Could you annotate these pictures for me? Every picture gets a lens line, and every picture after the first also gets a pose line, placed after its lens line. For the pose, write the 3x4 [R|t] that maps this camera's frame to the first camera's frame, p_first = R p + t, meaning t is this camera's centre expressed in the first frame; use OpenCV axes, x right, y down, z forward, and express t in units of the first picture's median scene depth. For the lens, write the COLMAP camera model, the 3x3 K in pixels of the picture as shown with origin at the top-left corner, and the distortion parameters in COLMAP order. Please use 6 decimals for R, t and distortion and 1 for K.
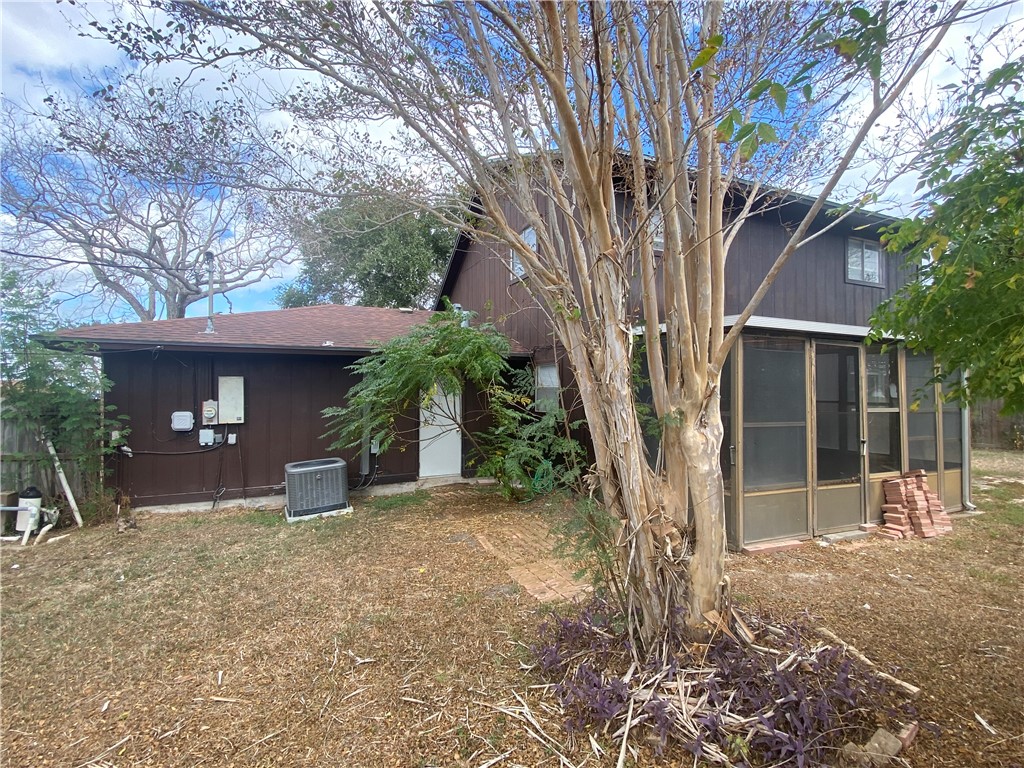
lens RADIAL K [[477.9, 0, 512.0], [0, 477.9, 384.0], [0, 0, 1]] dist [0.000059, 0.000009]
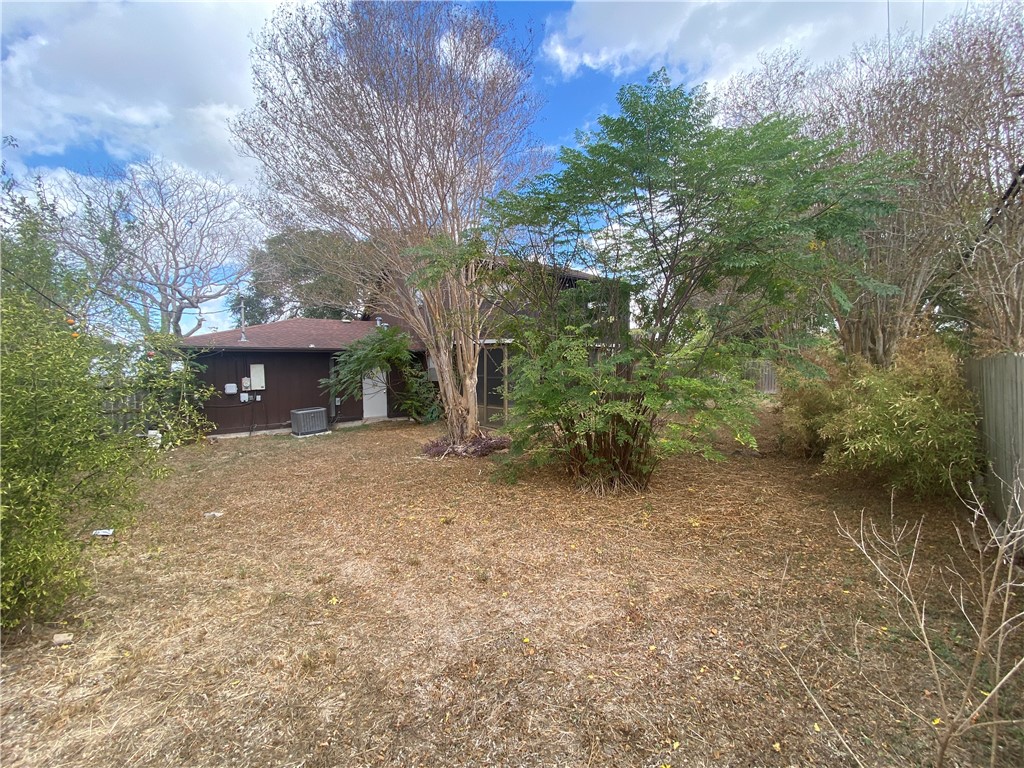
lens RADIAL K [[415.1, 0, 513.2], [0, 415.1, 381.0], [0, 0, 1]] dist [0.039721, -0.030302]
pose [[0.974108, -0.023609, 0.224846, 0.008909], [0.013546, 0.998841, 0.046190, -0.012693], [-0.225676, -0.041948, 0.973299, -0.811923]]
